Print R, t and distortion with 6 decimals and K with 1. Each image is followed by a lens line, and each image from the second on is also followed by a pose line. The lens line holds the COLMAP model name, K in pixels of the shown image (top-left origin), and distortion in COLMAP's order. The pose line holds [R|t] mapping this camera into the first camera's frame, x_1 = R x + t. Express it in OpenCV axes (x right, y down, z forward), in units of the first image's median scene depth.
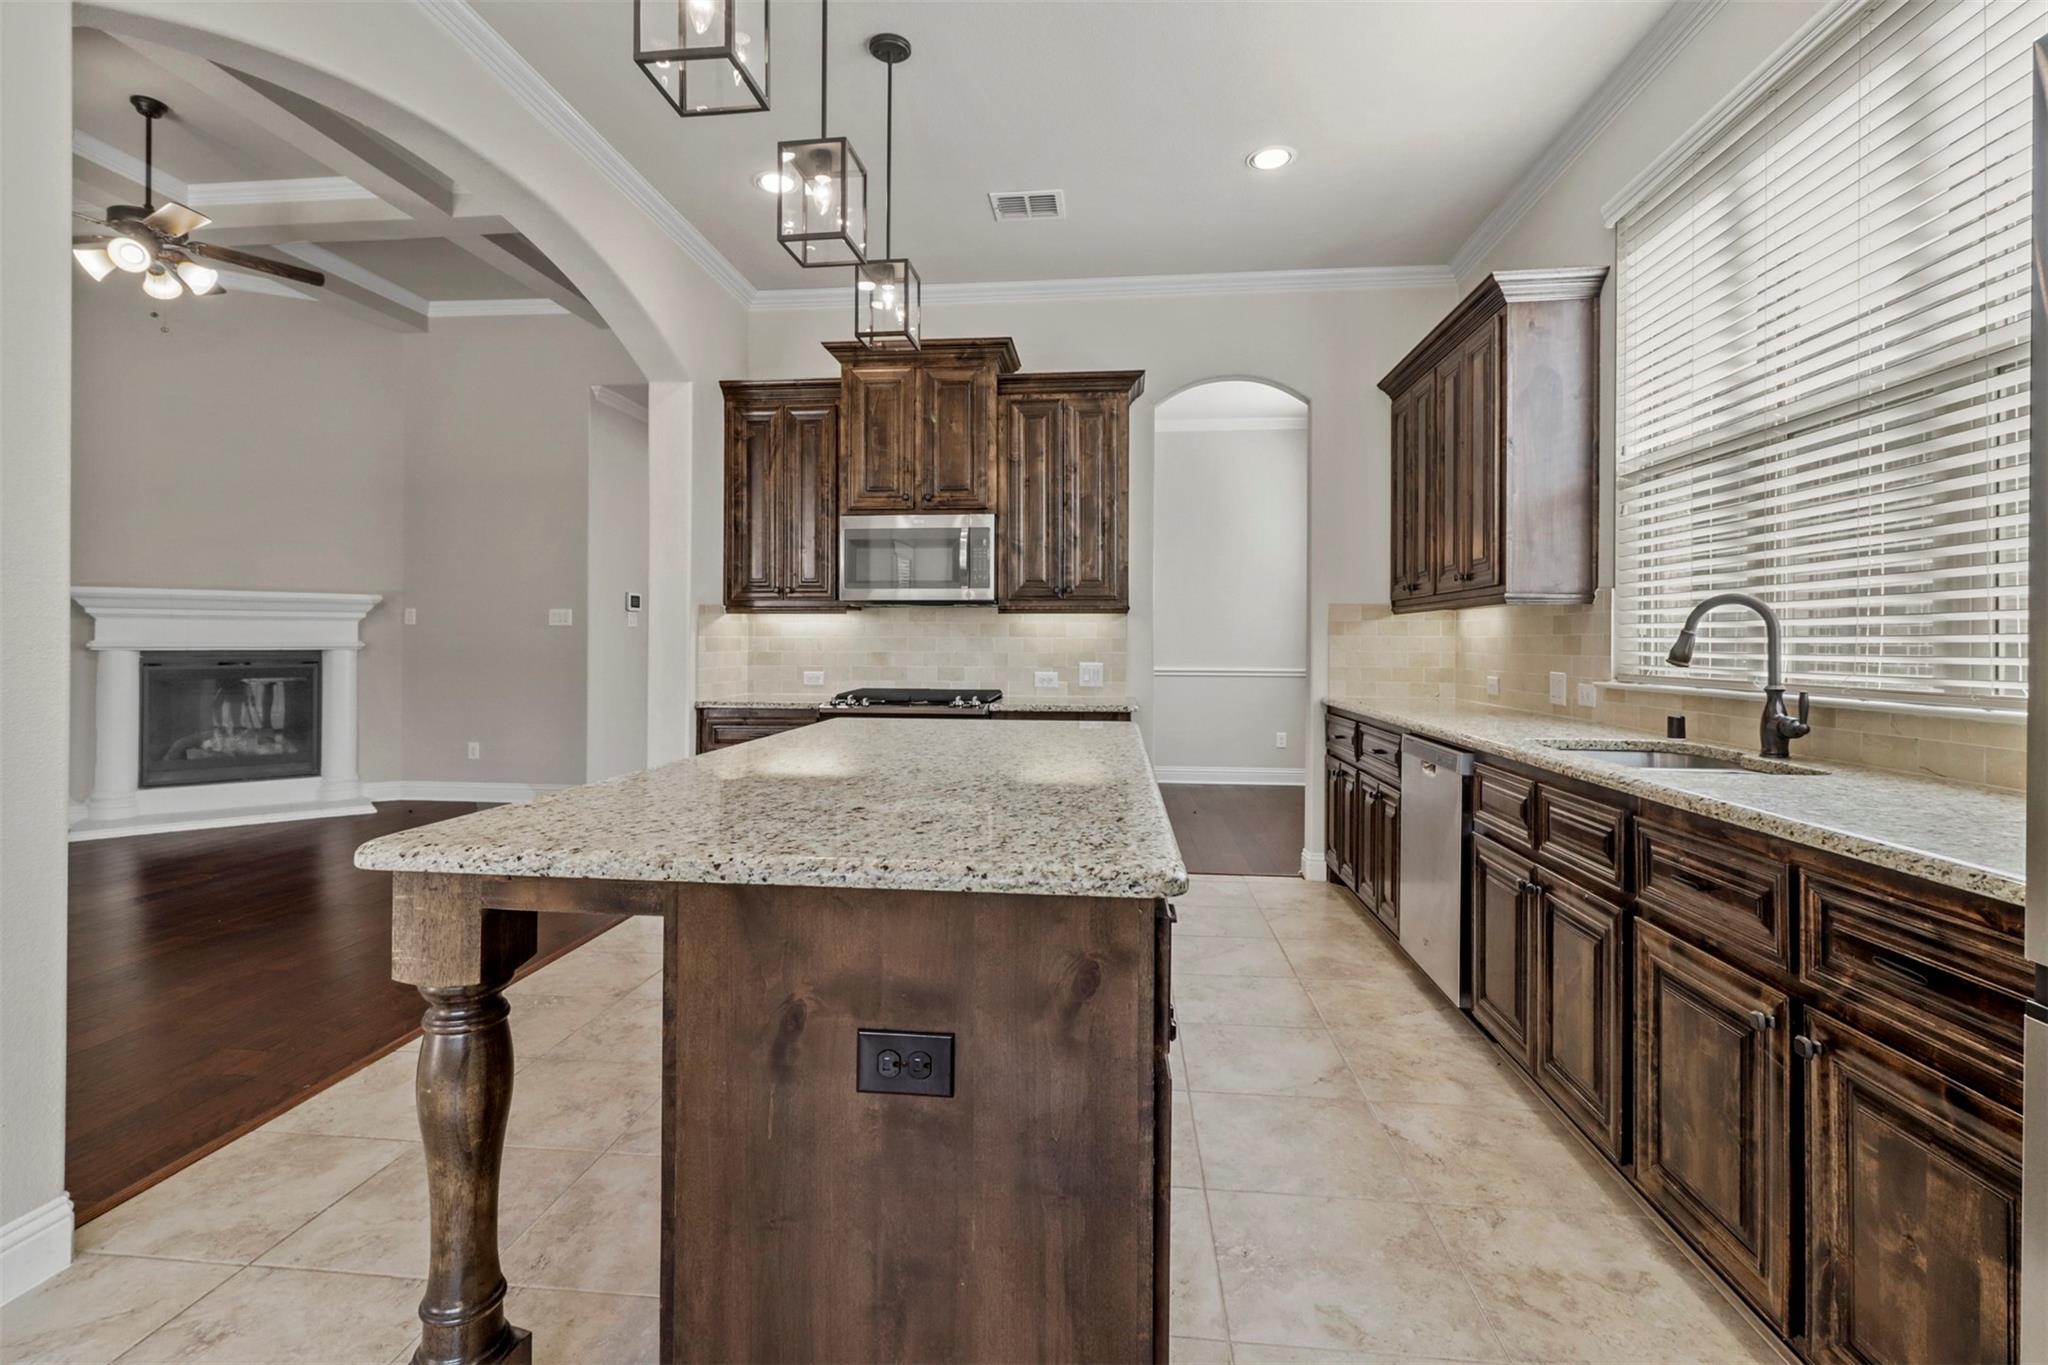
lens RADIAL K [[948.8, 0, 1015.8], [0, 948.8, 646.9], [0, 0, 1]] dist [0.002907, -0.000994]
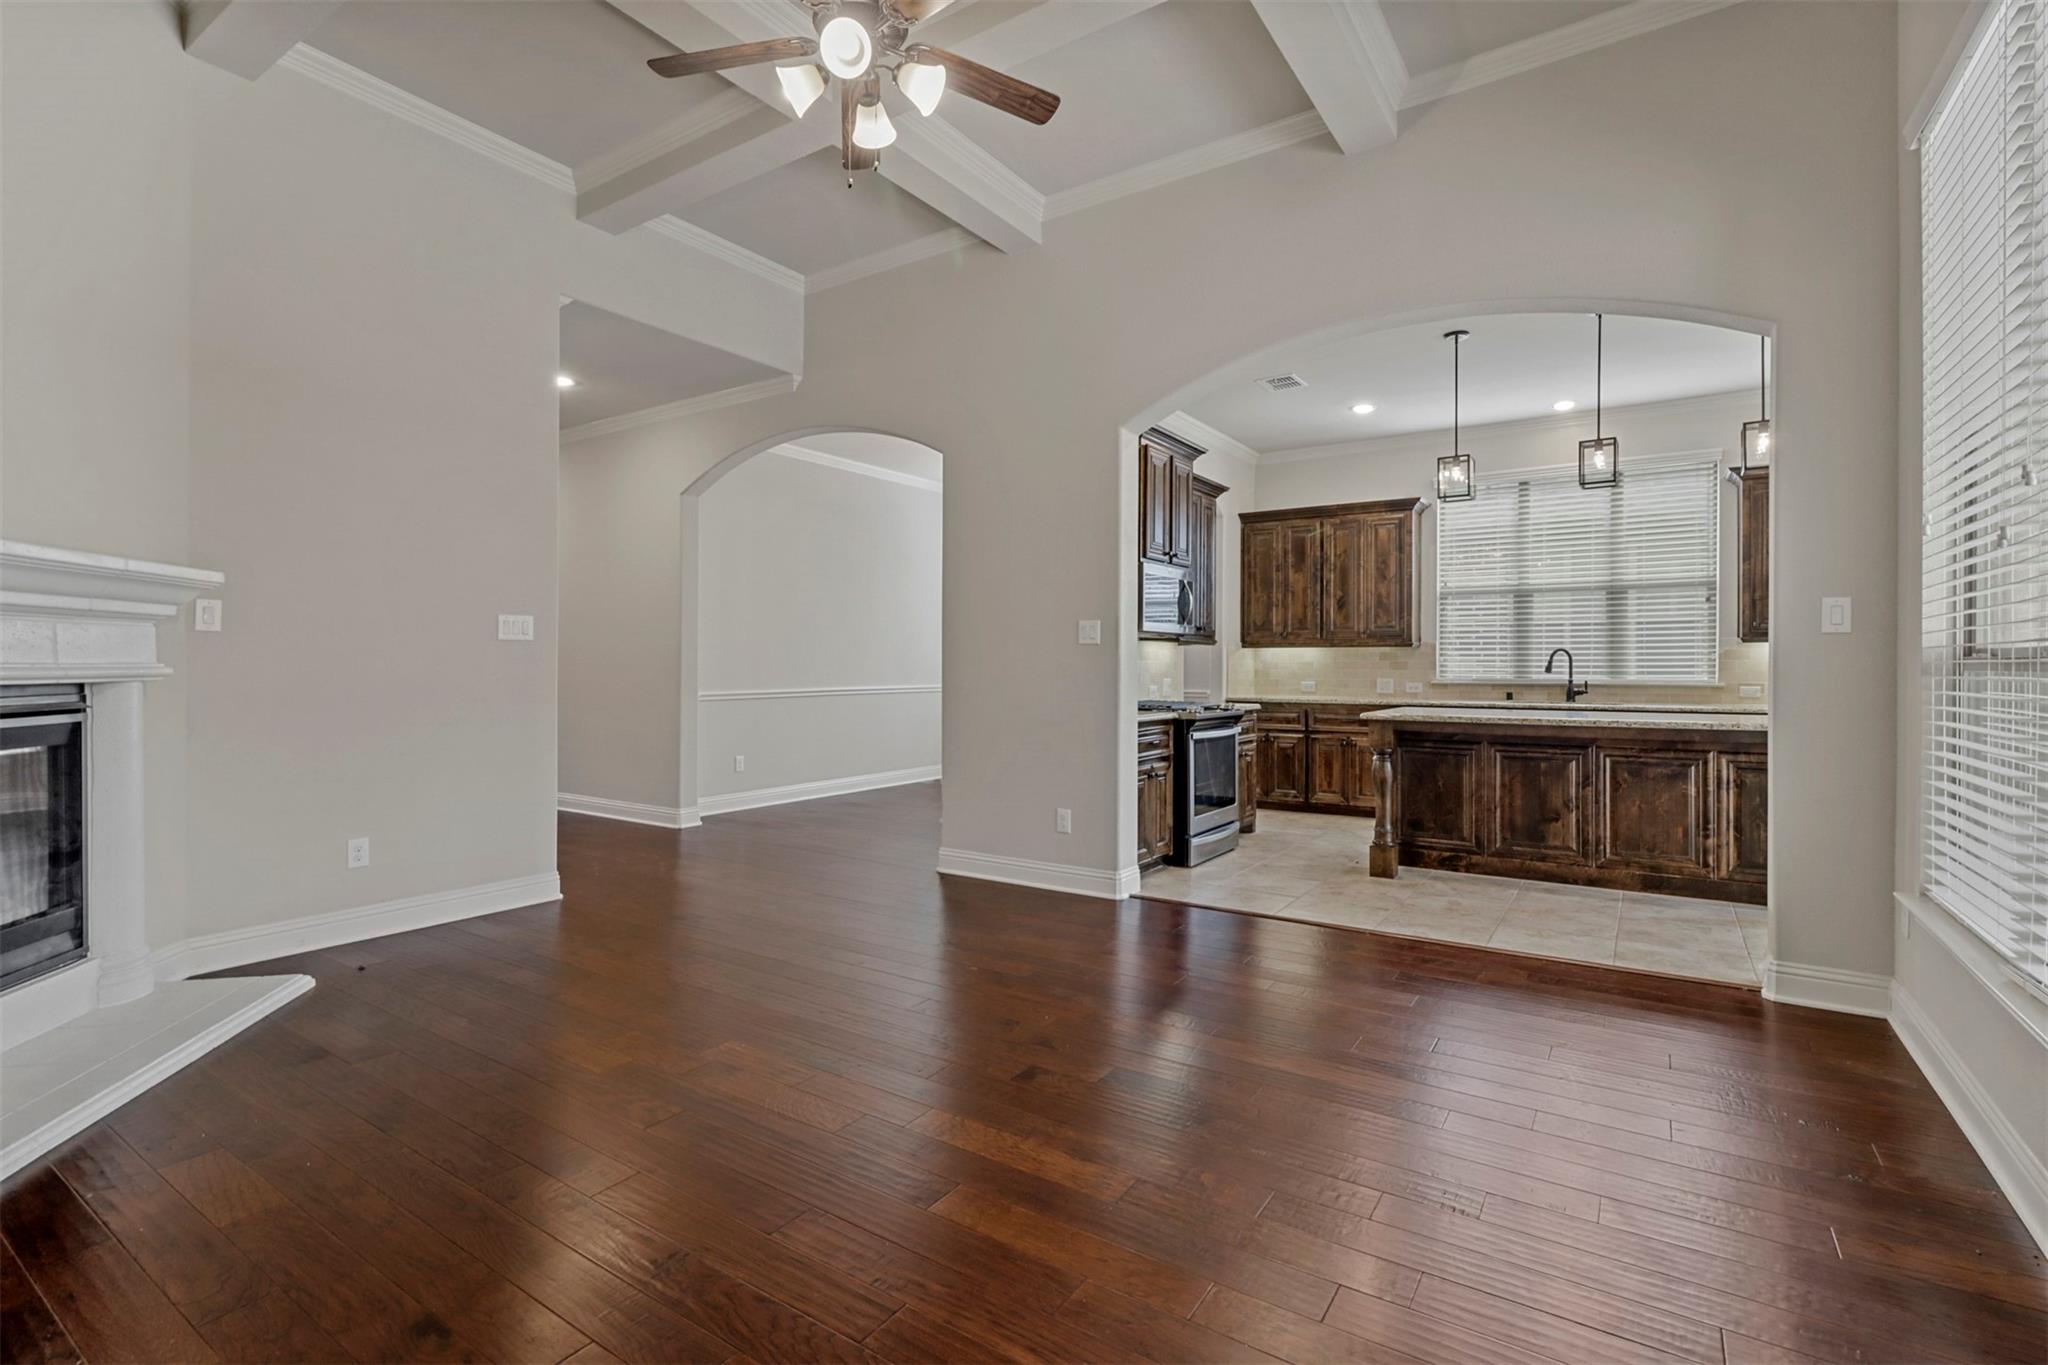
lens RADIAL K [[948.8, 0, 1015.8], [0, 948.8, 646.9], [0, 0, 1]] dist [0.002907, -0.000994]
pose [[0.472207, 0.012321, 0.881402, -1.653679], [0.003258, 0.999871, -0.015723, -0.010980], [-0.881482, 0.010296, 0.472106, 0.683397]]
